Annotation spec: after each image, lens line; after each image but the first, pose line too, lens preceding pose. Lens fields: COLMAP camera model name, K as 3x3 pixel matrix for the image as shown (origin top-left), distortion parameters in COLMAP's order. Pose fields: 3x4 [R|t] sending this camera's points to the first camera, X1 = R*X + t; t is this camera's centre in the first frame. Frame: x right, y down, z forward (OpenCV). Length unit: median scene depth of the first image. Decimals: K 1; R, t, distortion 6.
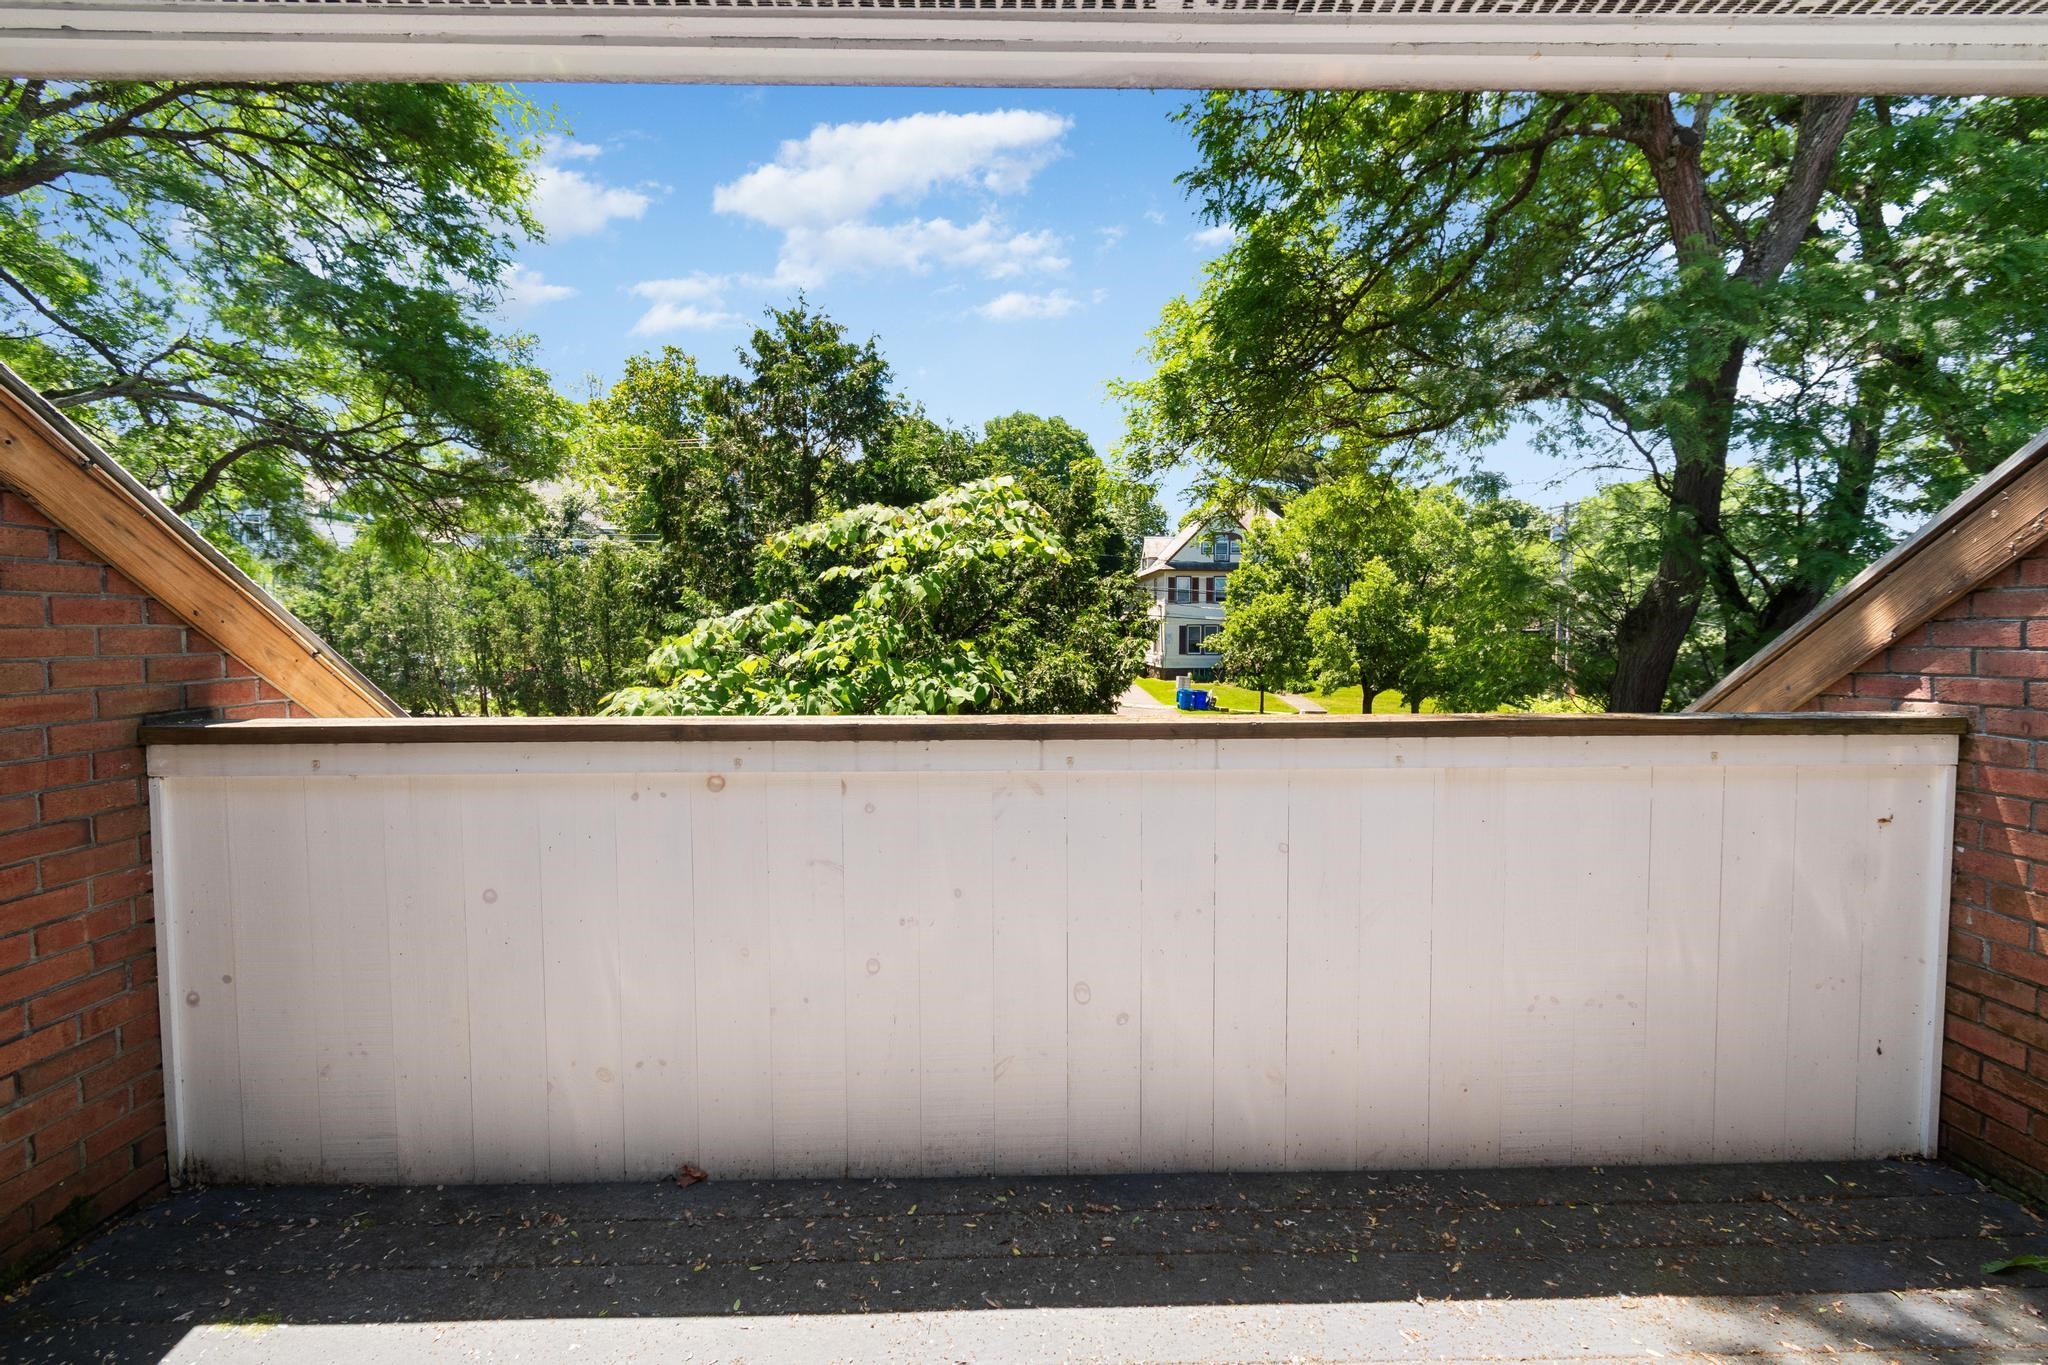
lens RADIAL K [[926.3, 0, 1049.1], [0, 926.3, 675.5], [0, 0, 1]] dist [0.004143, -0.001069]
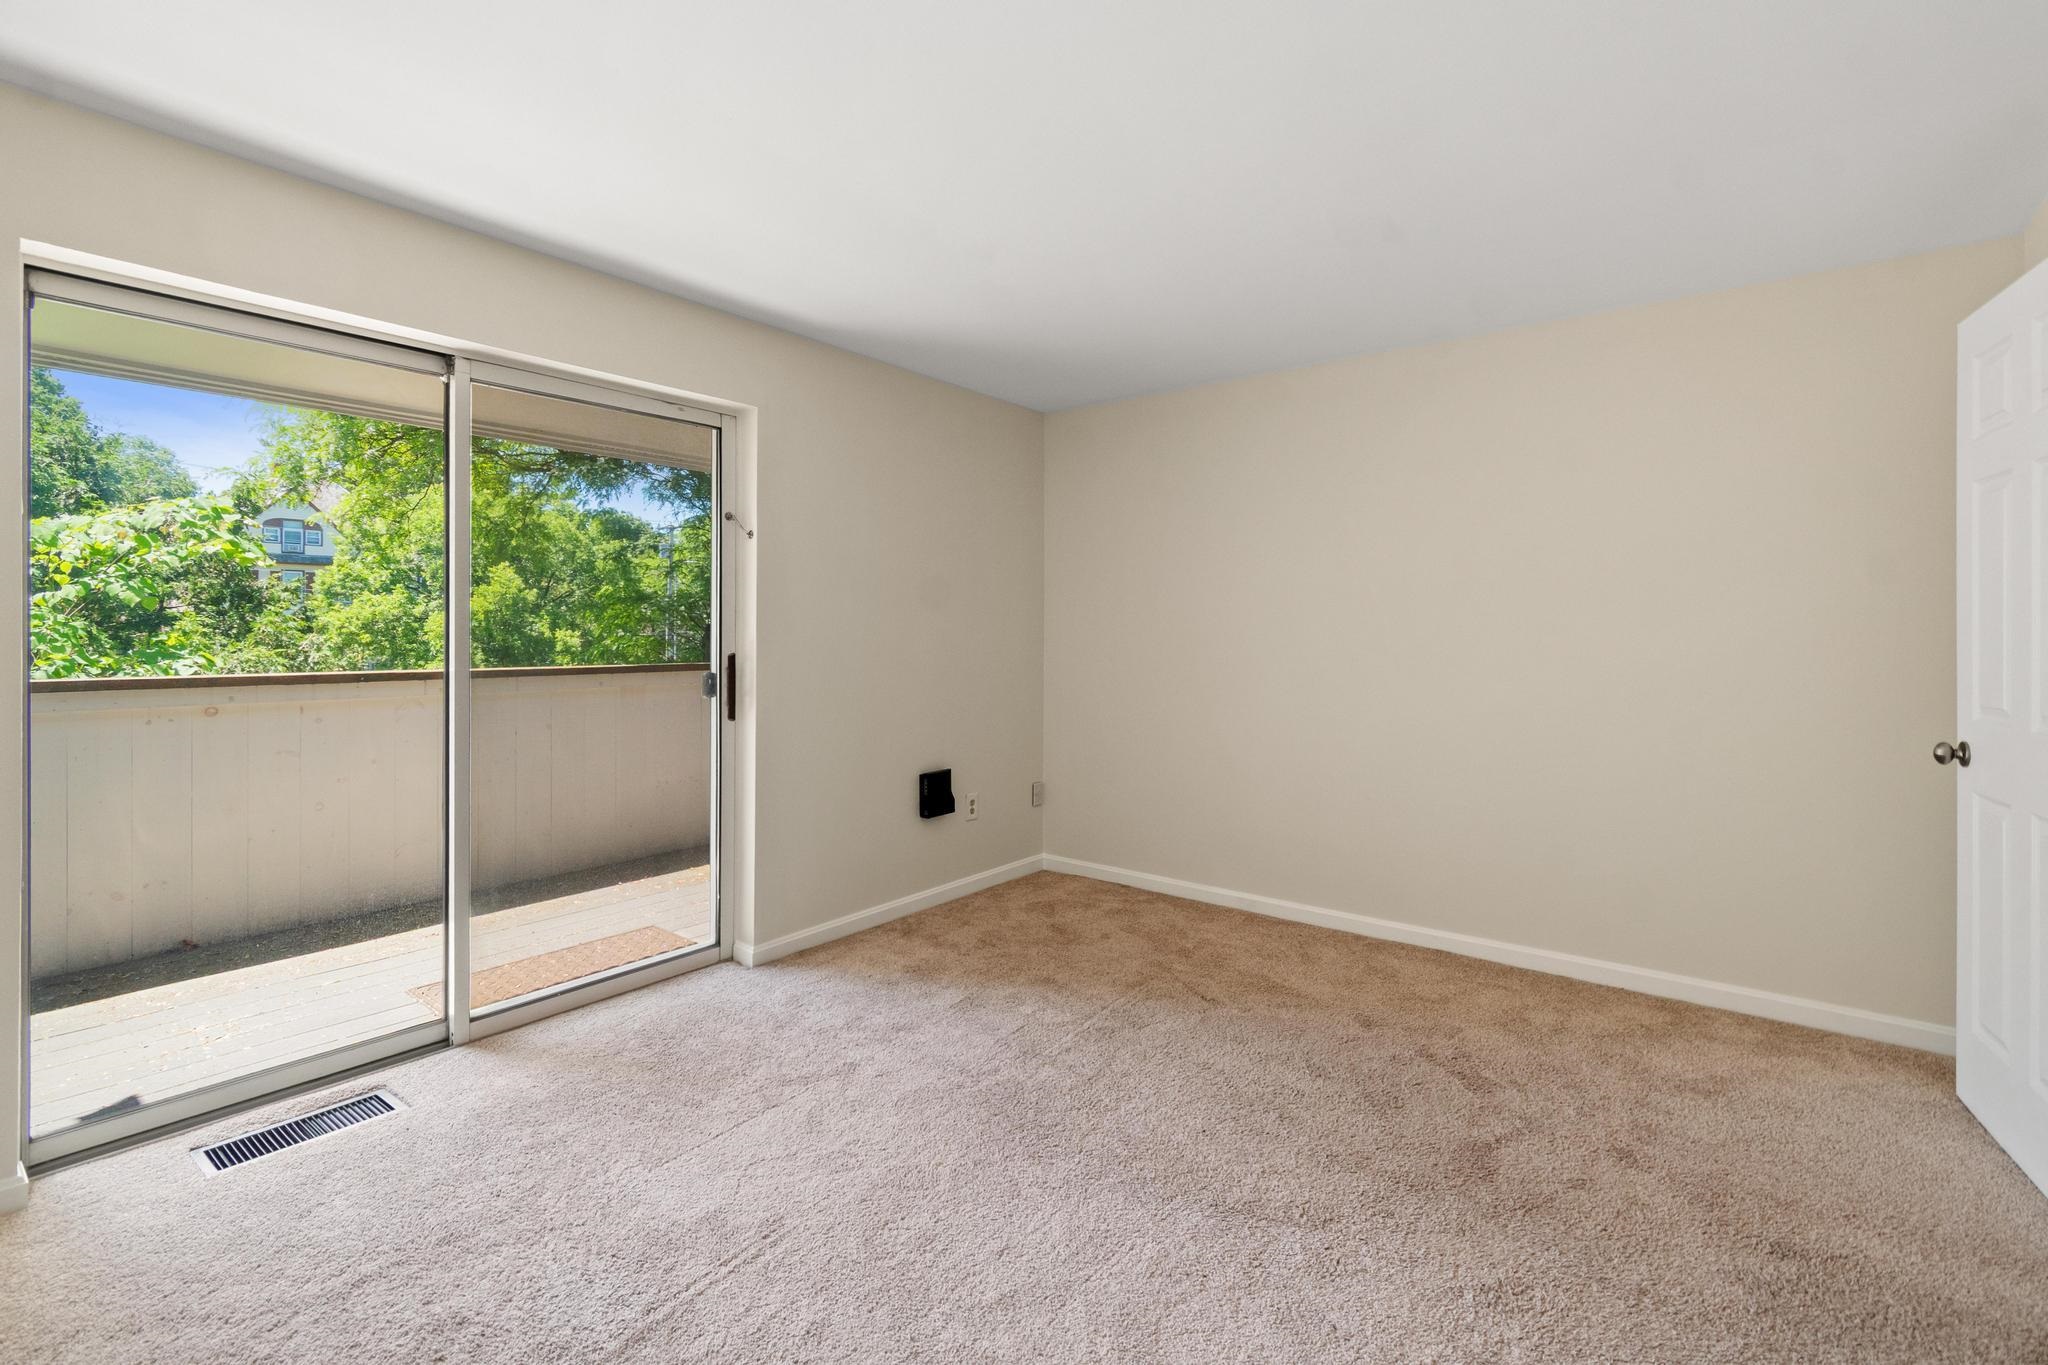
lens RADIAL K [[926.3, 0, 1015.1], [0, 926.3, 632.3], [0, 0, 1]] dist [0.004143, -0.001069]
pose [[0.652150, 0.006139, 0.758065, -0.090046], [0.033321, 0.998769, -0.036754, 0.010583], [-0.757357, 0.049229, 0.651142, -0.166117]]
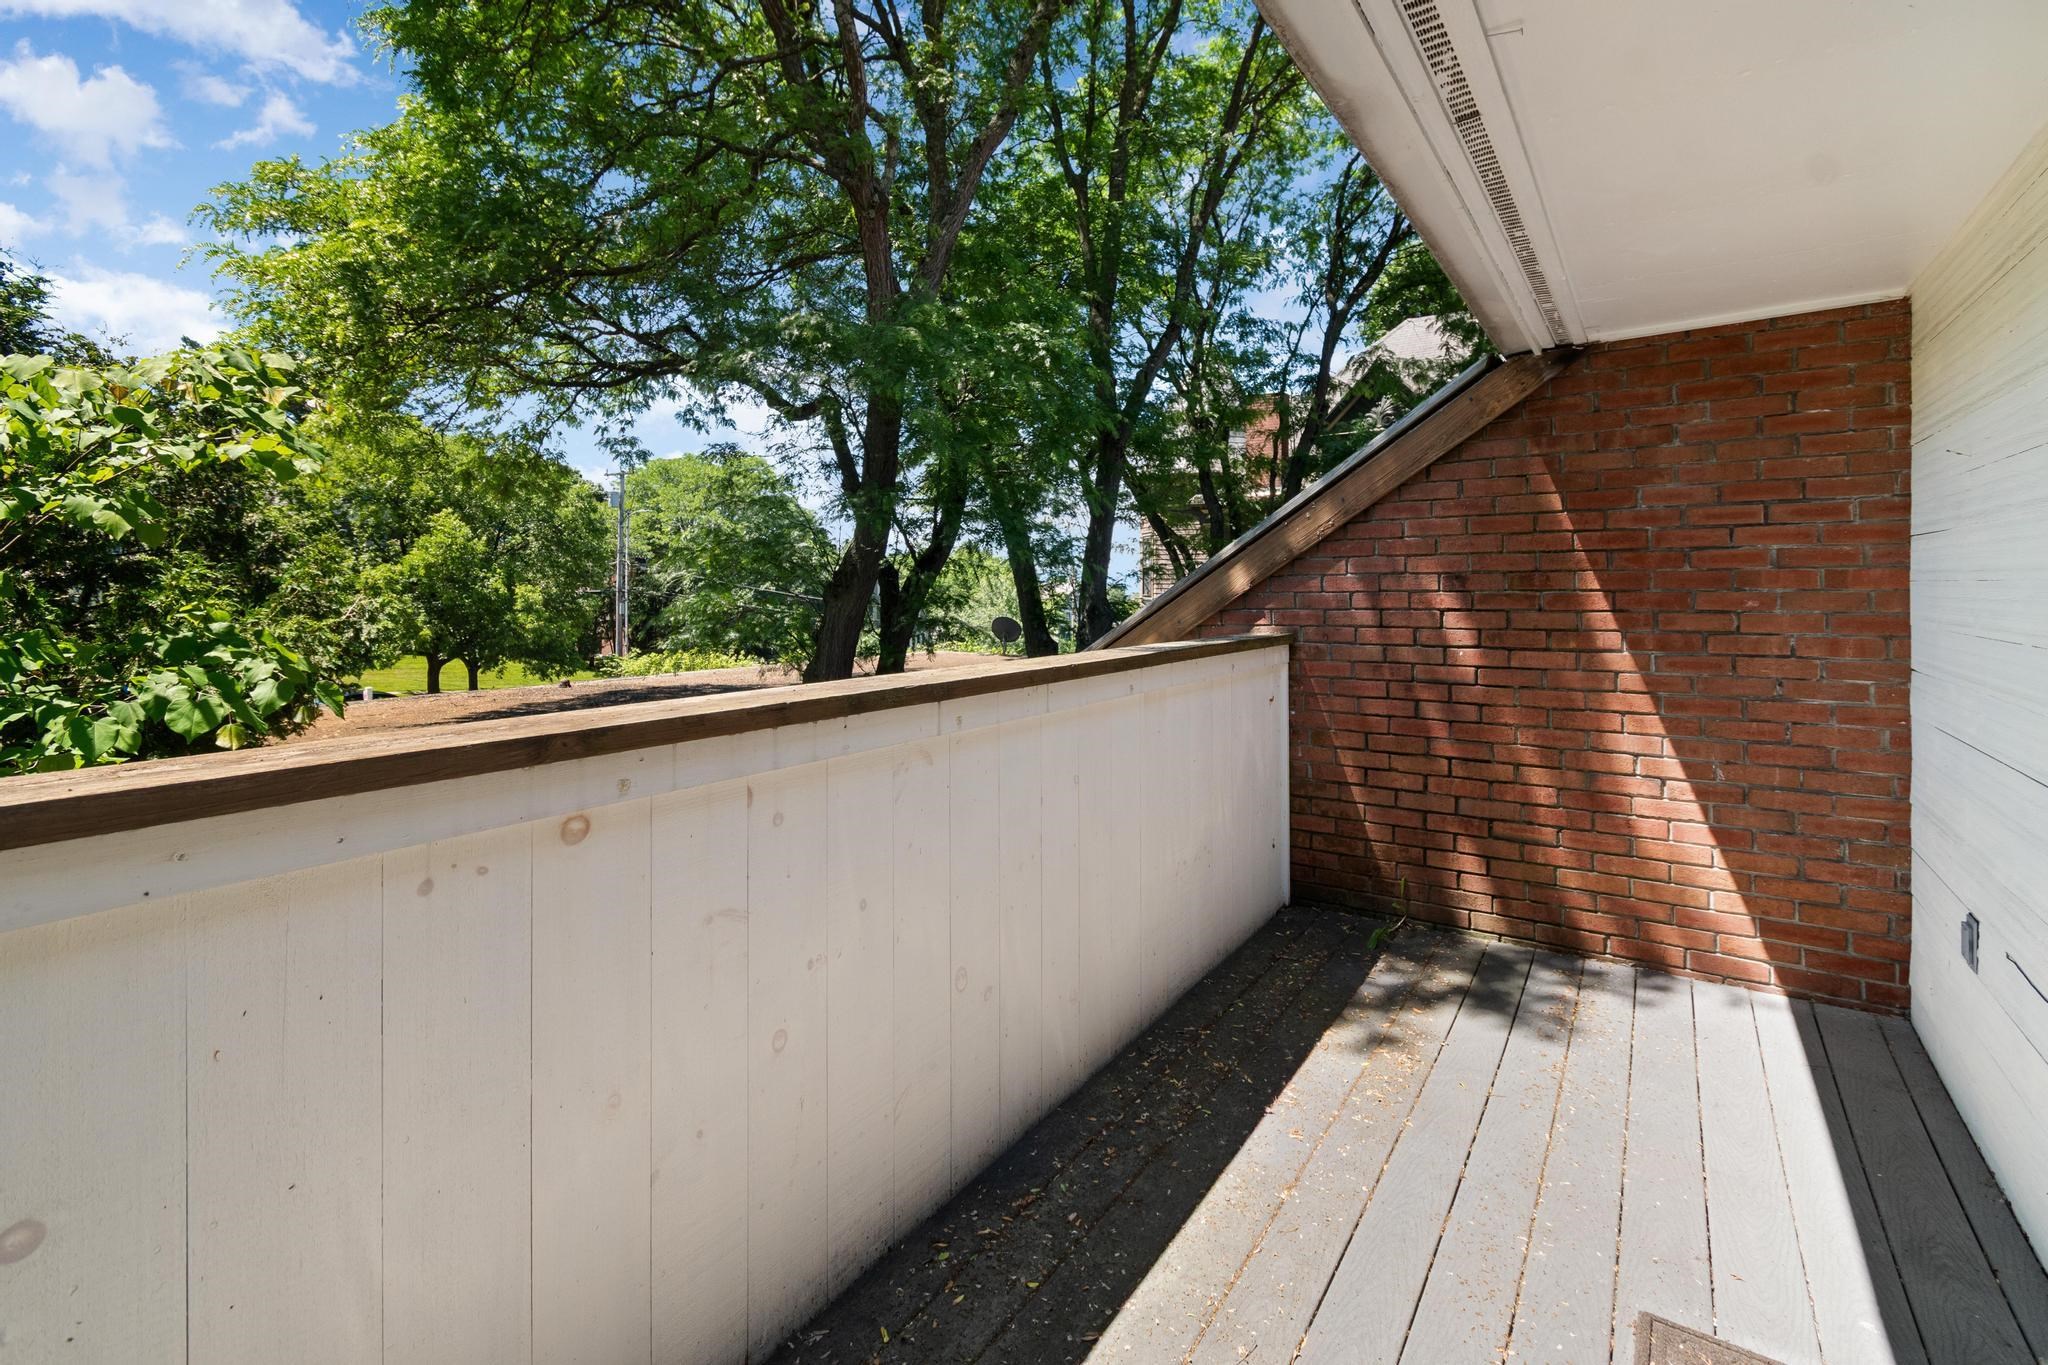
lens RADIAL K [[926.3, 0, 1003.3], [0, 926.3, 592.4], [0, 0, 1]] dist [0.004143, -0.001069]
pose [[0.587361, -0.002706, 0.809321, -0.087177], [0.041932, 0.998753, -0.027093, -0.000819], [-0.808238, 0.049849, 0.586742, 0.055035]]
